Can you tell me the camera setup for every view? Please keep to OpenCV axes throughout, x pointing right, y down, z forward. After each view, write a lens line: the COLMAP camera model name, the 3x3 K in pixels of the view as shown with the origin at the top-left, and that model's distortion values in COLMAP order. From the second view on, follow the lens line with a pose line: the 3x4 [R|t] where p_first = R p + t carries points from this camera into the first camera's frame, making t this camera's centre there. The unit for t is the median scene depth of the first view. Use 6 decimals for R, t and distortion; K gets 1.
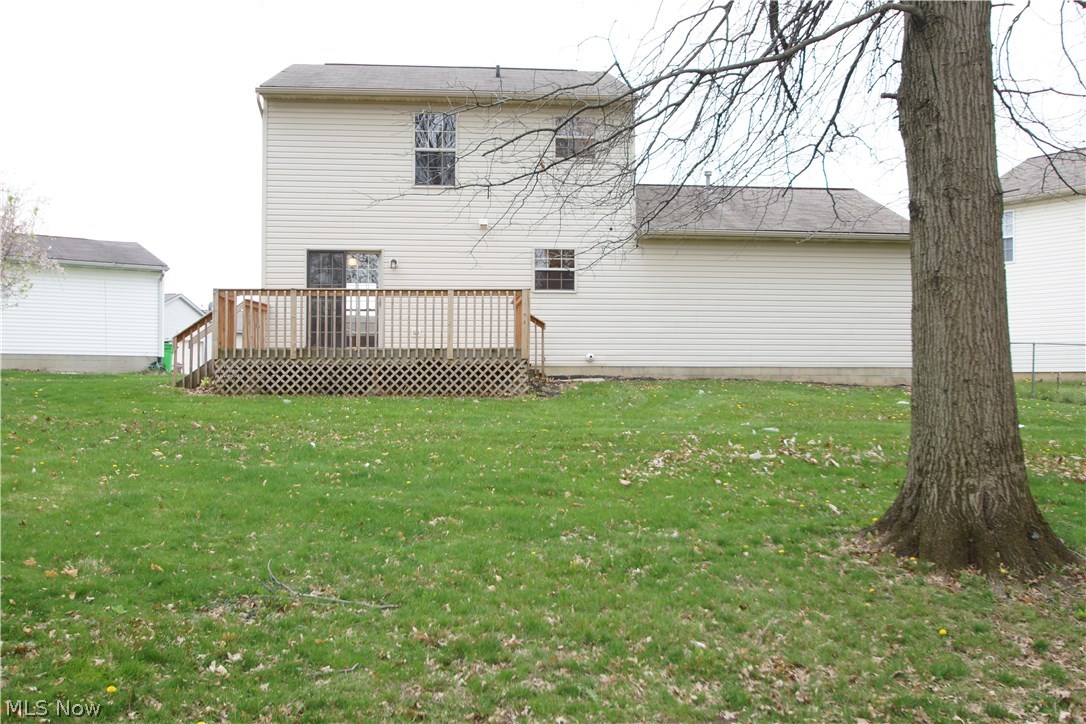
lens RADIAL K [[1029.2, 0, 544.0], [0, 1029.2, 360.9], [0, 0, 1]] dist [-0.057095, 0.000000]
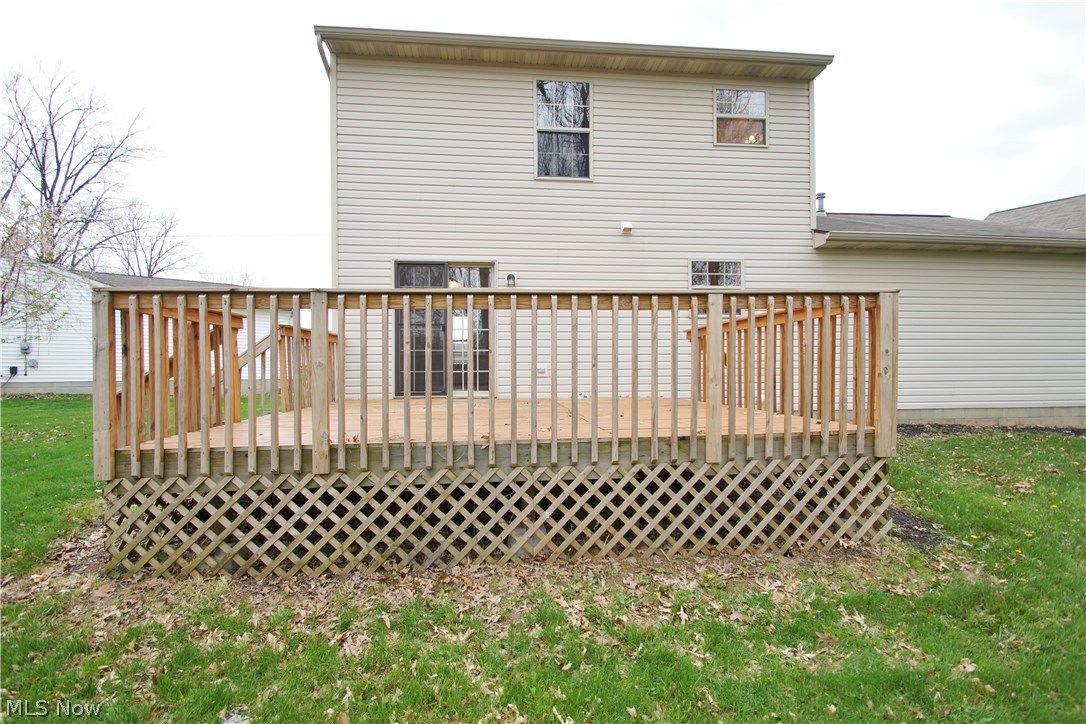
lens RADIAL K [[478.9, 0, 539.6], [0, 478.9, 368.1], [0, 0, 1]] dist [0.002143, 0.000098]
pose [[0.999898, -0.007959, 0.011862, -0.163524], [0.007829, 0.999909, 0.010967, -0.042134], [-0.011948, -0.010873, 0.999870, 0.814481]]
